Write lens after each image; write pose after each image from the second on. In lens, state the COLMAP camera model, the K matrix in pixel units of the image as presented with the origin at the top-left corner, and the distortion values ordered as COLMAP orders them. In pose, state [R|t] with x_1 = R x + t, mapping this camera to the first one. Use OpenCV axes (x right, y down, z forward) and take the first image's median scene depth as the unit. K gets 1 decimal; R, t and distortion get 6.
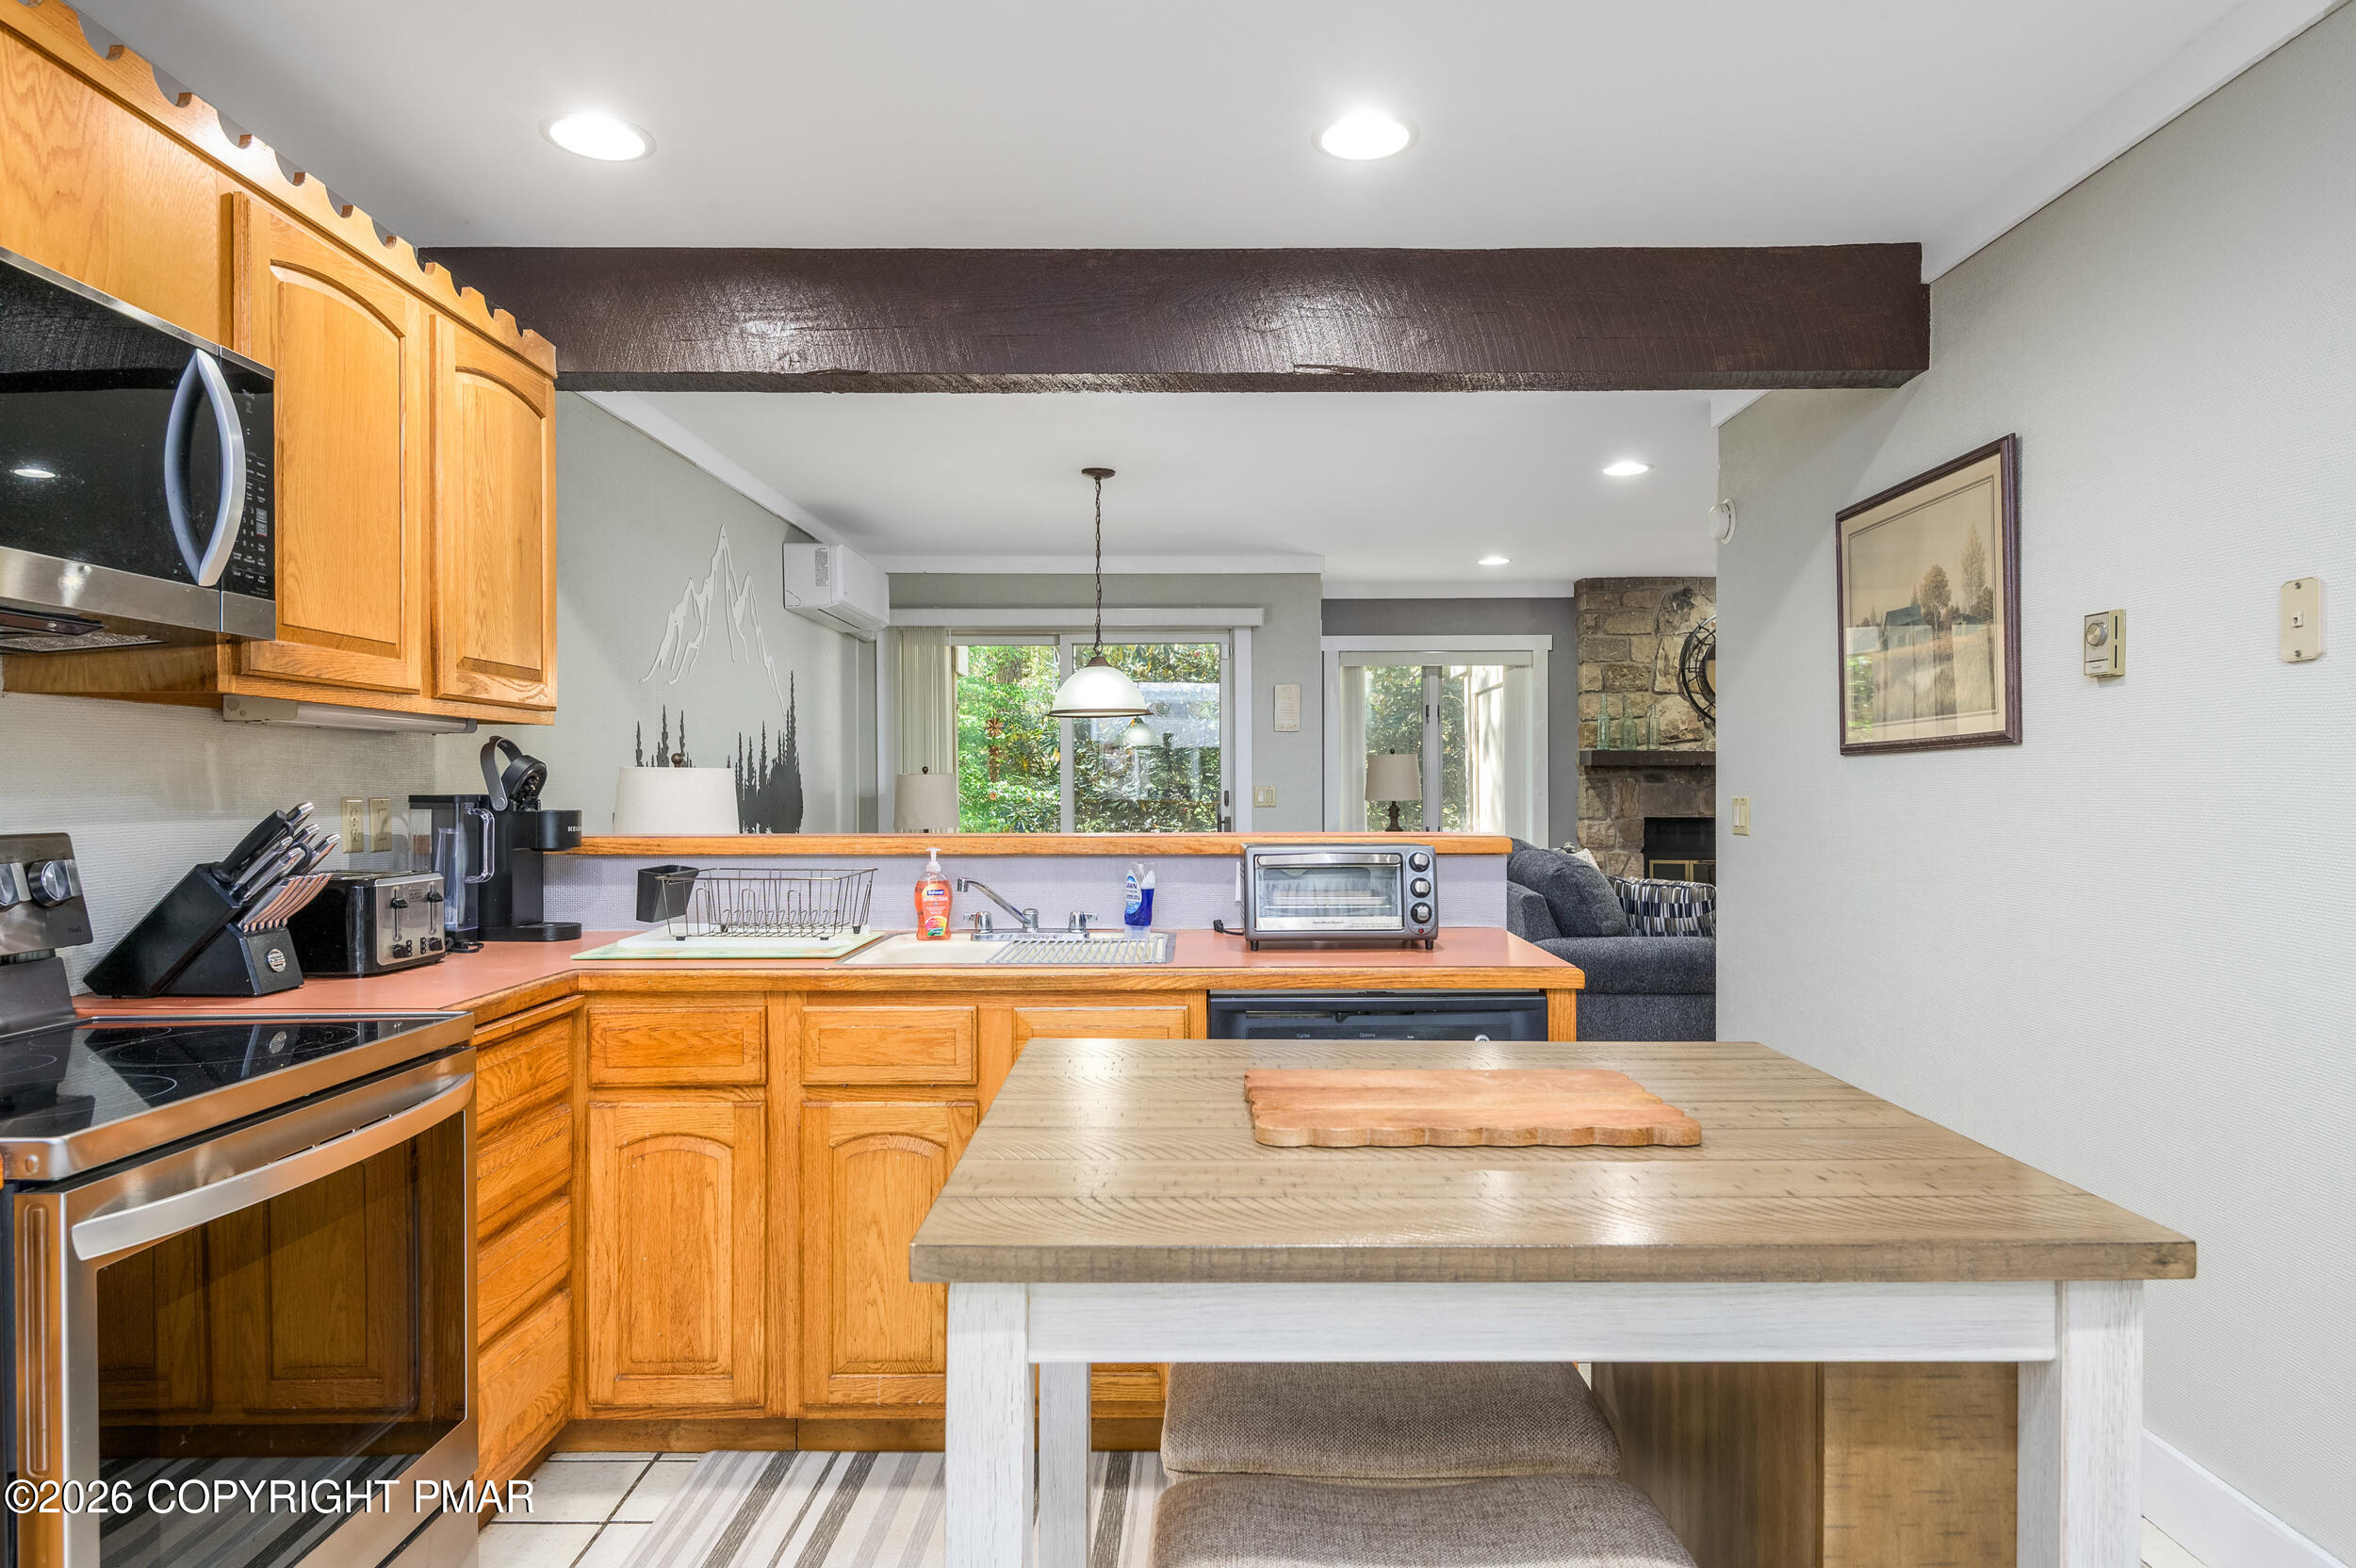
lens RADIAL K [[1381.8, 0, 1178.2], [0, 1381.8, 795.2], [0, 0, 1]] dist [0.004672, -0.000438]
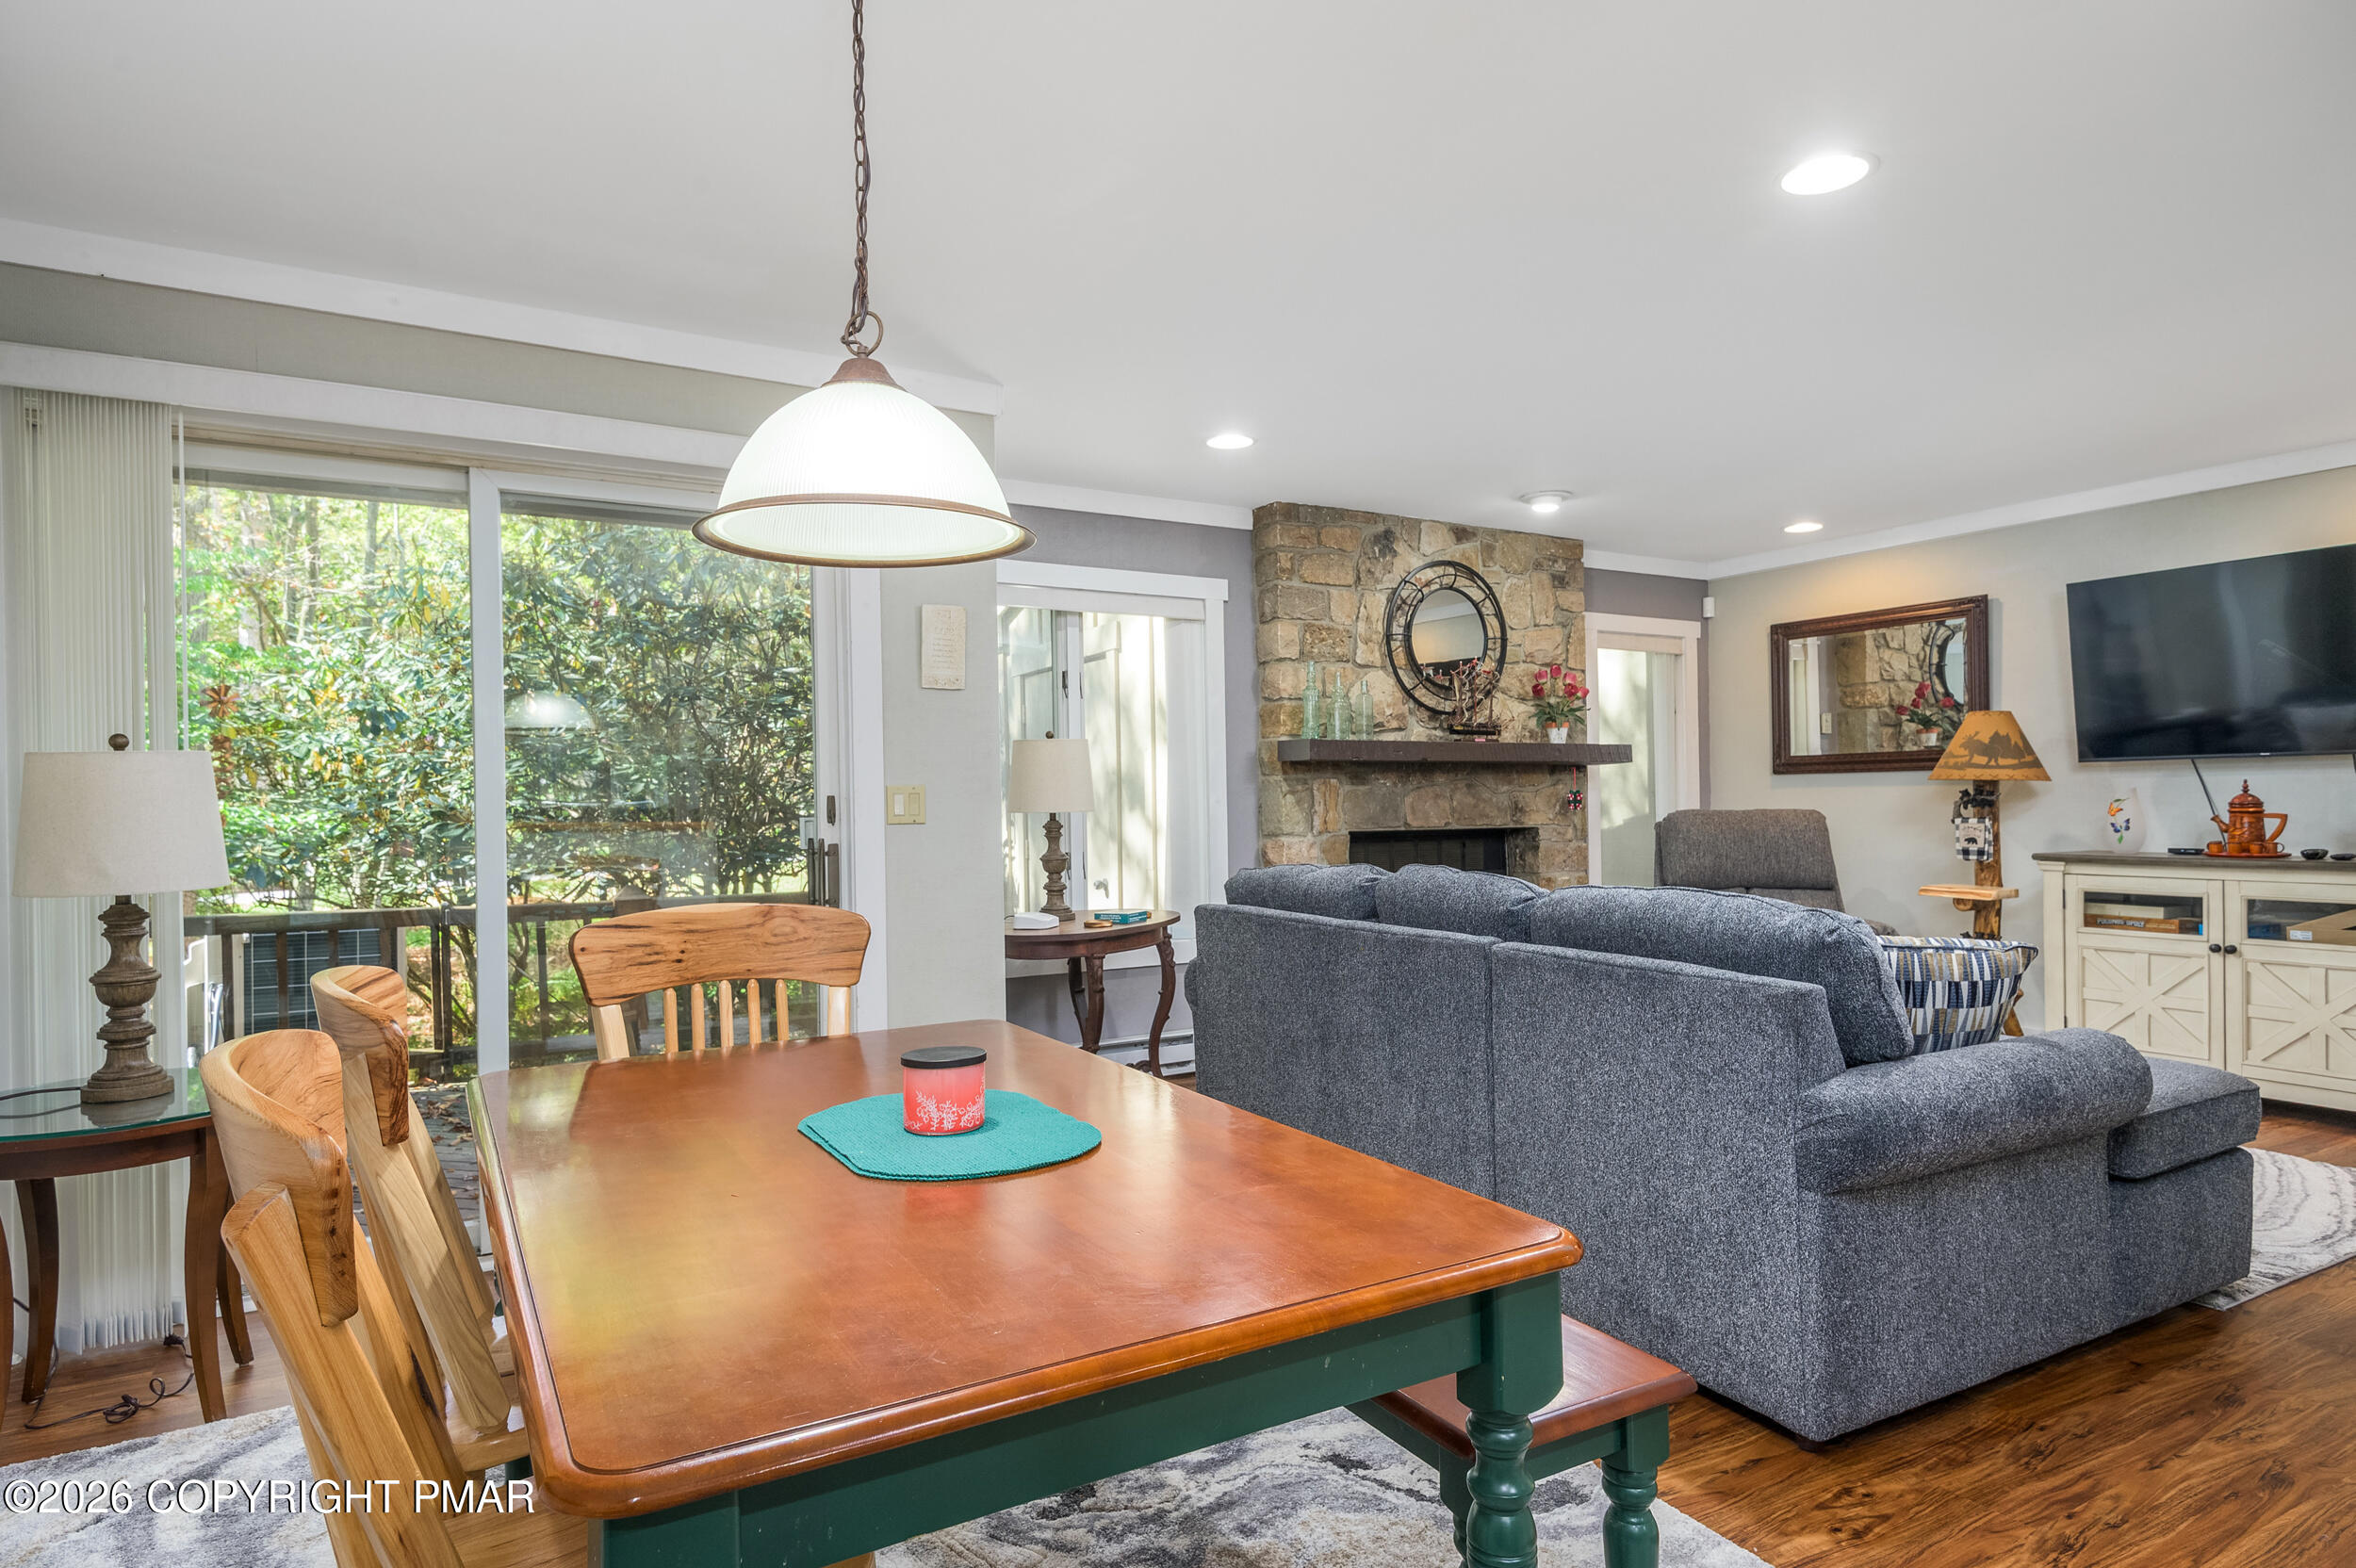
lens RADIAL K [[1301.3, 0, 1174.7], [0, 1301.3, 807.5], [0, 0, 1]] dist [-0.002200, -0.005316]
pose [[0.862101, -0.010903, 0.506619, -0.155475], [0.015237, 0.999874, -0.004410, 0.007608], [-0.506507, 0.011521, 0.862159, 0.699280]]
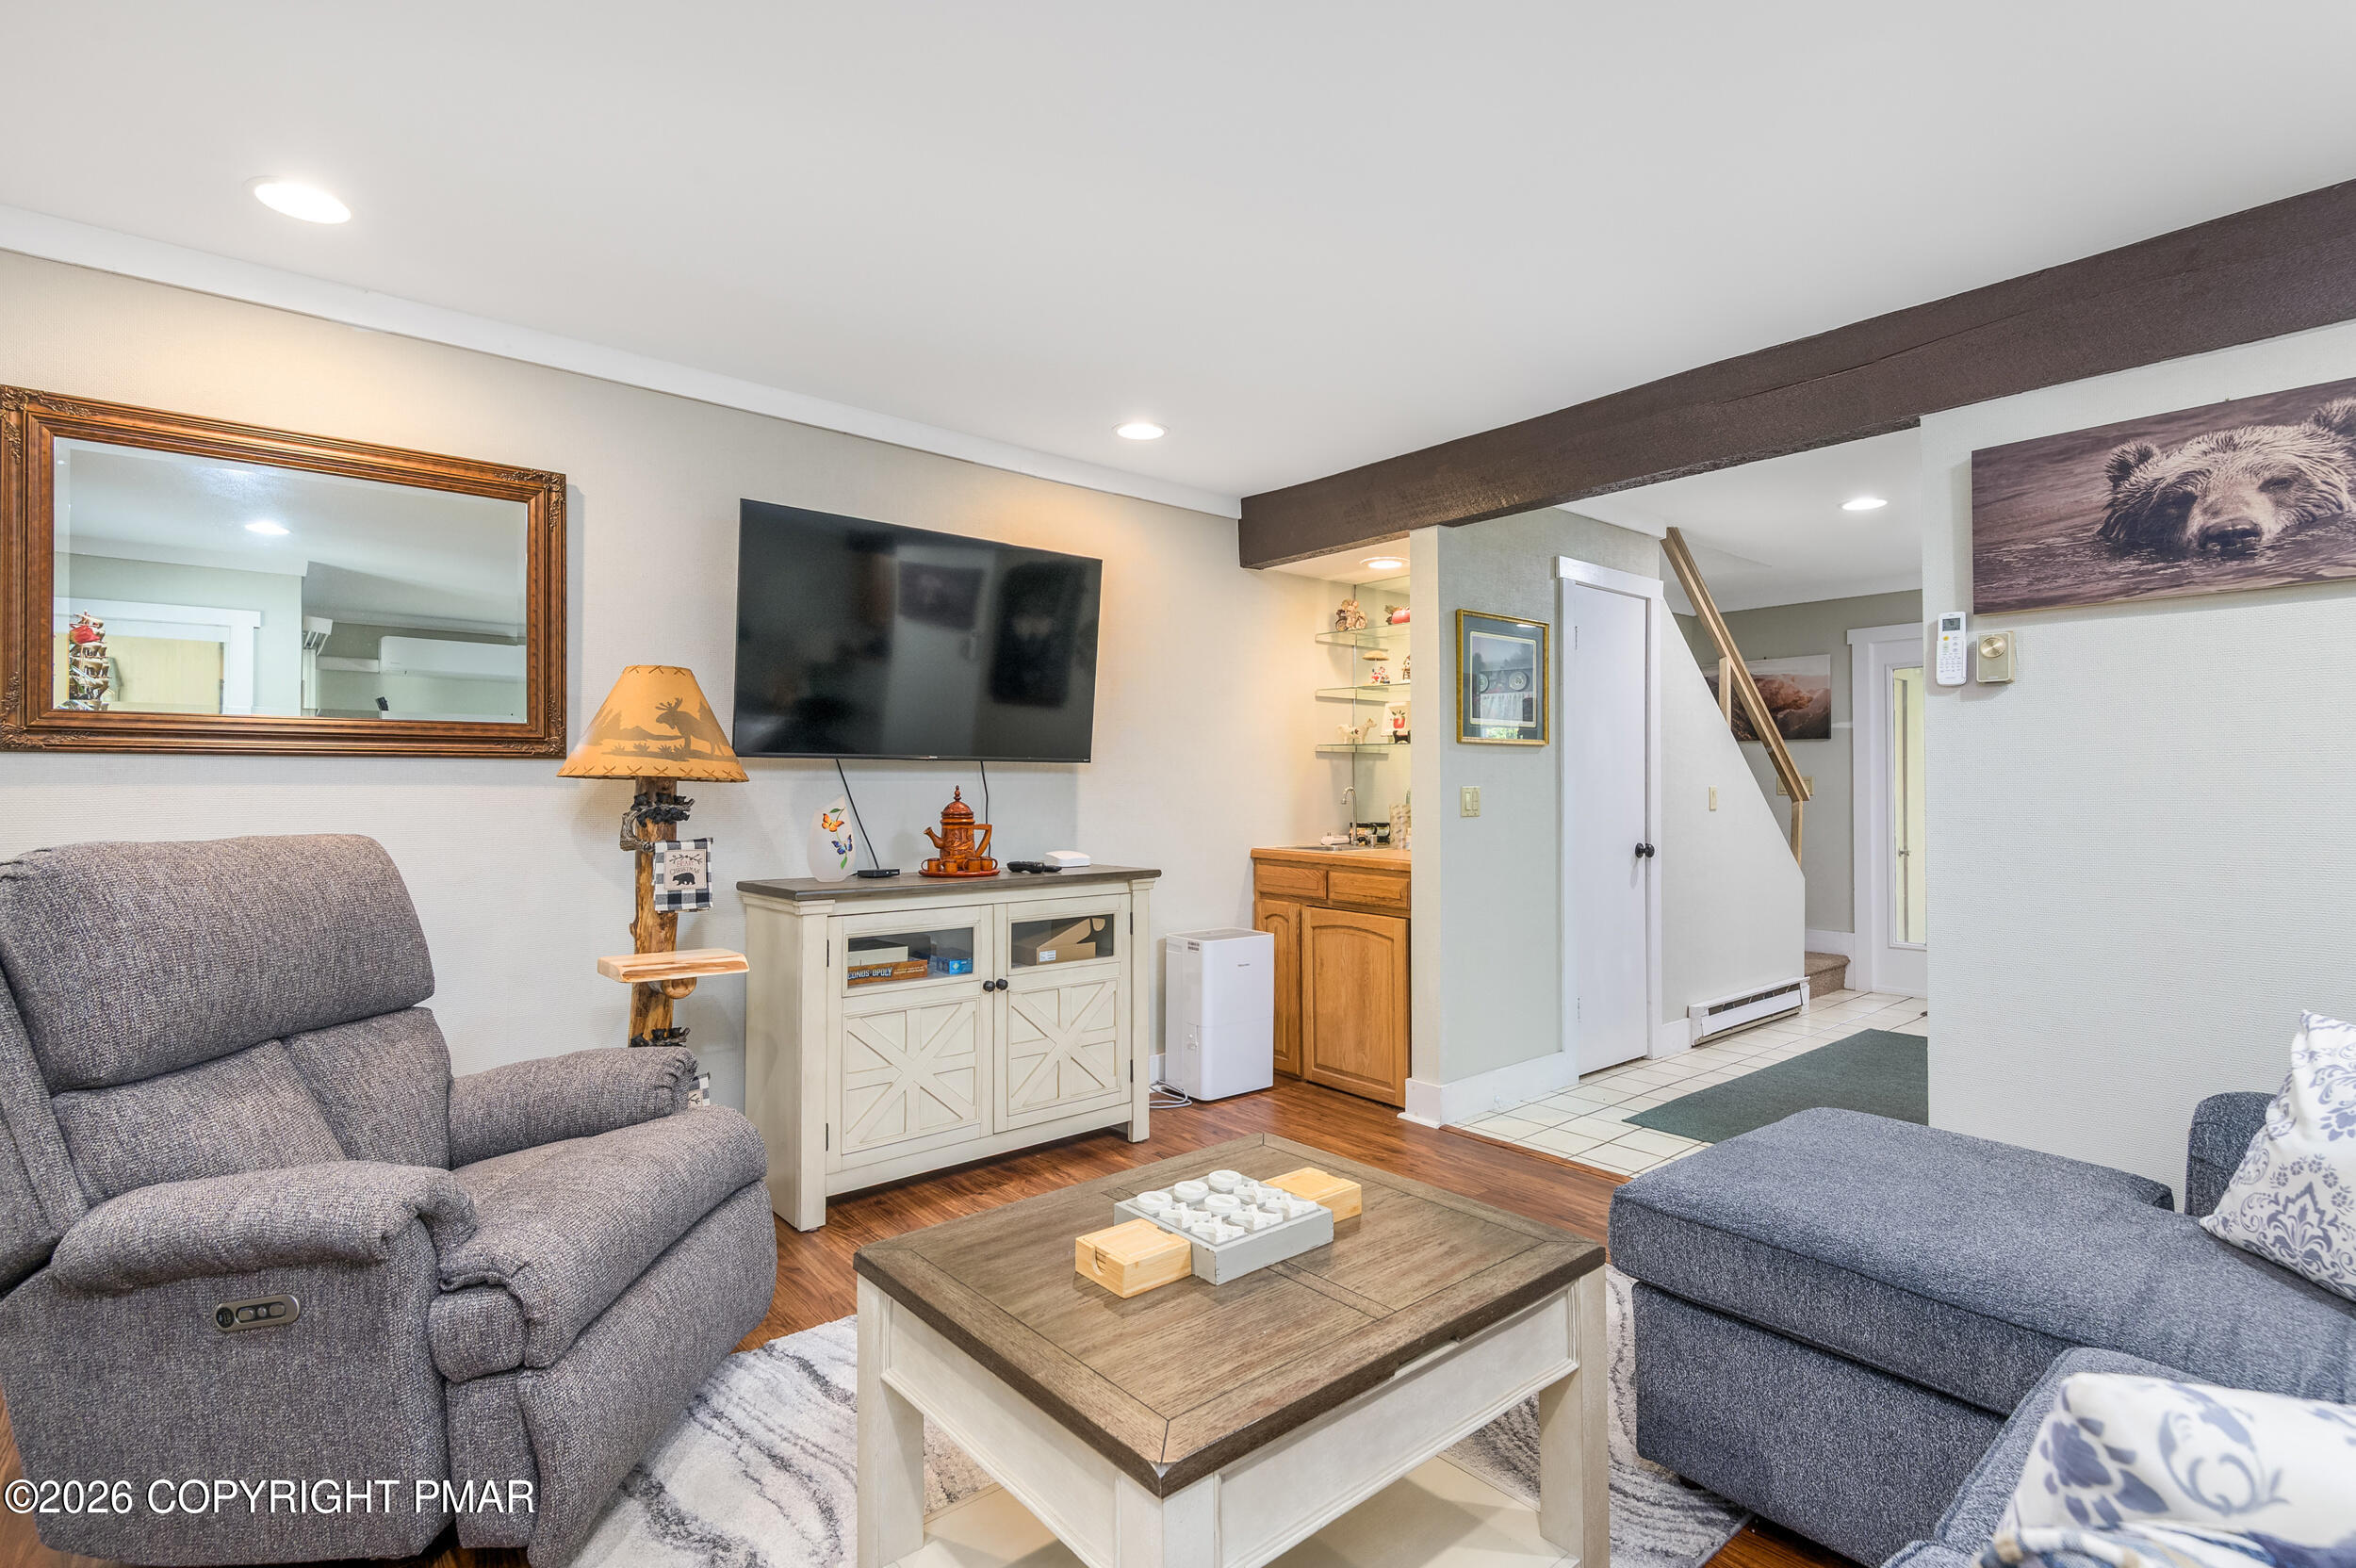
lens RADIAL K [[1065.3, 0, 1175.6], [0, 1065.3, 785.7], [0, 0, 1]] dist [0.025758, -0.011762]
pose [[-0.654300, 0.004908, 0.756219, 0.384994], [0.006700, 0.999977, -0.000693, -0.003664], [-0.756205, 0.004613, -0.654318, 1.443683]]
